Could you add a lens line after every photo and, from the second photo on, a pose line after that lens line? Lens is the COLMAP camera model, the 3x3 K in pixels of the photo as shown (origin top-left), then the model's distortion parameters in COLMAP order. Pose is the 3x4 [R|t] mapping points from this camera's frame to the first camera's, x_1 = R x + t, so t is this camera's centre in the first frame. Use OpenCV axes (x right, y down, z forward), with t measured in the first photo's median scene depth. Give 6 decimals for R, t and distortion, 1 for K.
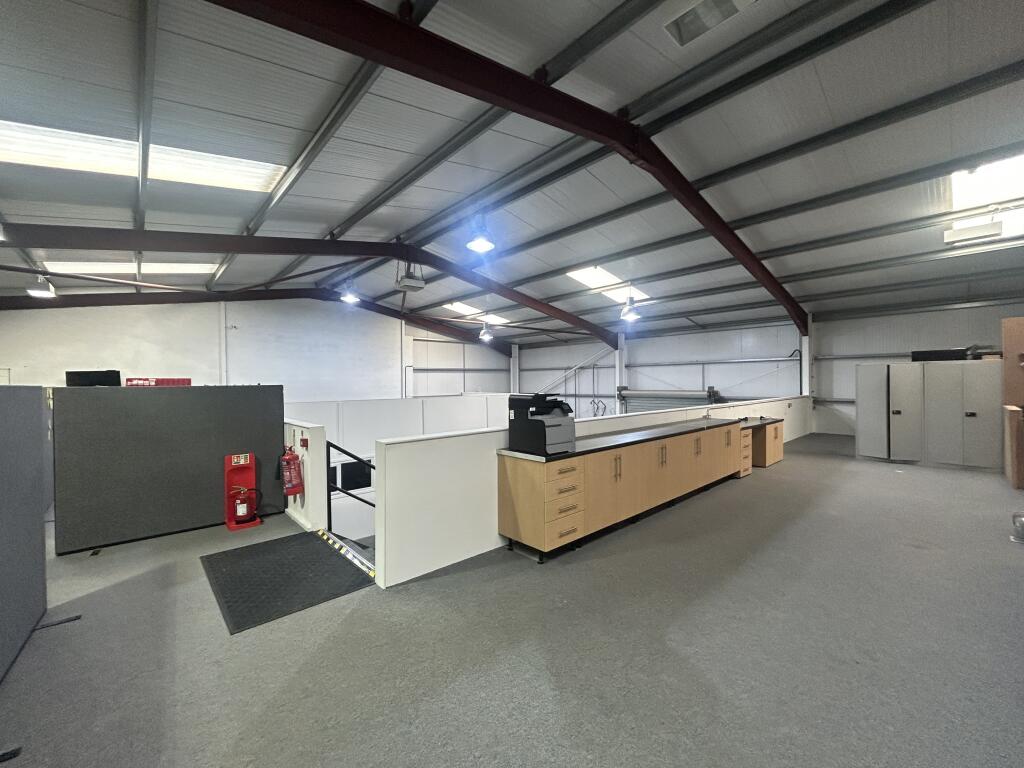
lens RADIAL K [[412.5, 0, 511.3], [0, 412.5, 386.1], [0, 0, 1]] dist [-0.001727, 0.000440]
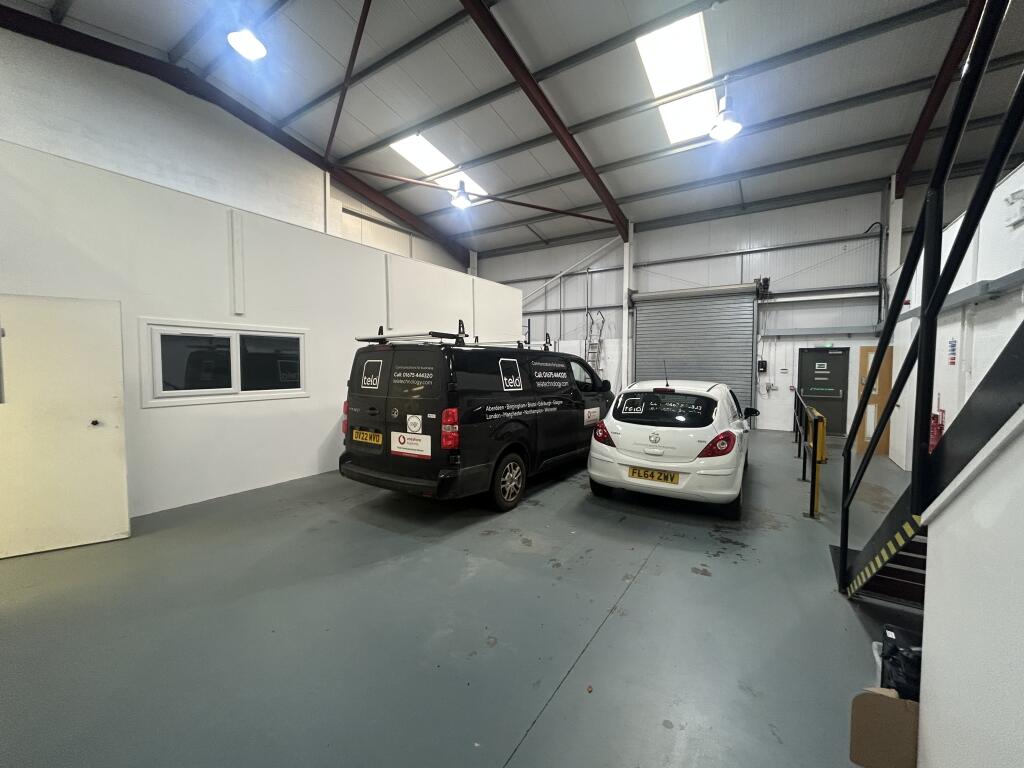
lens RADIAL K [[412.5, 0, 511.5], [0, 412.5, 387.1], [0, 0, 1]] dist [-0.001727, 0.000440]
pose [[0.969354, -0.001772, 0.245661, -0.134296], [-0.009579, 0.998941, 0.045005, 0.141009], [-0.245481, -0.045978, 0.968311, 0.267843]]
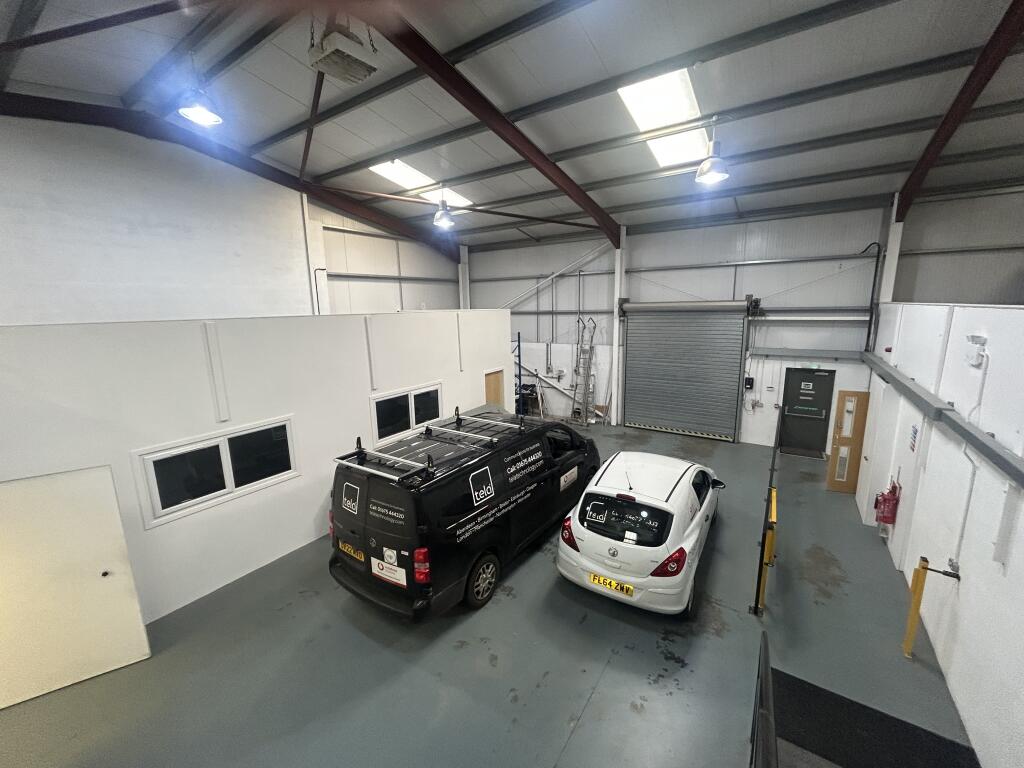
lens RADIAL K [[412.5, 0, 511.0], [0, 412.5, 387.2], [0, 0, 1]] dist [-0.001727, 0.000440]
pose [[0.972685, -0.054546, 0.225631, -0.108477], [0.012586, 0.982963, 0.183374, 0.018726], [-0.231789, -0.175525, 0.956799, 0.261359]]
